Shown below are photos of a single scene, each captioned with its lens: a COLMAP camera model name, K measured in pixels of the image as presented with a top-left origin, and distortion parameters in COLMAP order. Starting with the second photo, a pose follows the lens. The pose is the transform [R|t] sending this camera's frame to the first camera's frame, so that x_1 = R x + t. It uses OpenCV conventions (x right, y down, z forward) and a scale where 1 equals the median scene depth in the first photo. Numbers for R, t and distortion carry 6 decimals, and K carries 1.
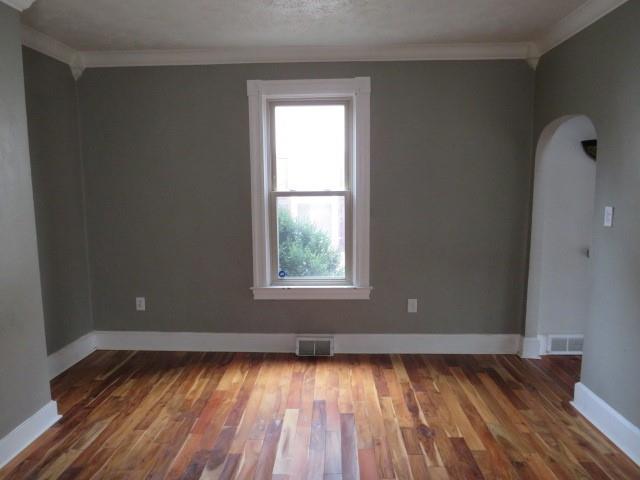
lens RADIAL K [[454.4, 0, 315.6], [0, 454.4, 241.5], [0, 0, 1]] dist [-0.024705, 0.005439]
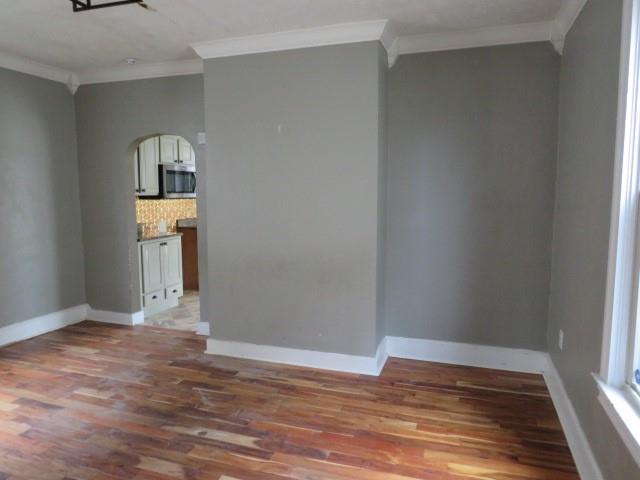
lens RADIAL K [[454.4, 0, 316.6], [0, 454.4, 239.3], [0, 0, 1]] dist [-0.024705, 0.005439]
pose [[-0.275427, 0.114842, -0.954438, 0.562104], [-0.114567, 0.981842, 0.151201, -0.121124], [0.954471, 0.150992, -0.257269, 1.072430]]
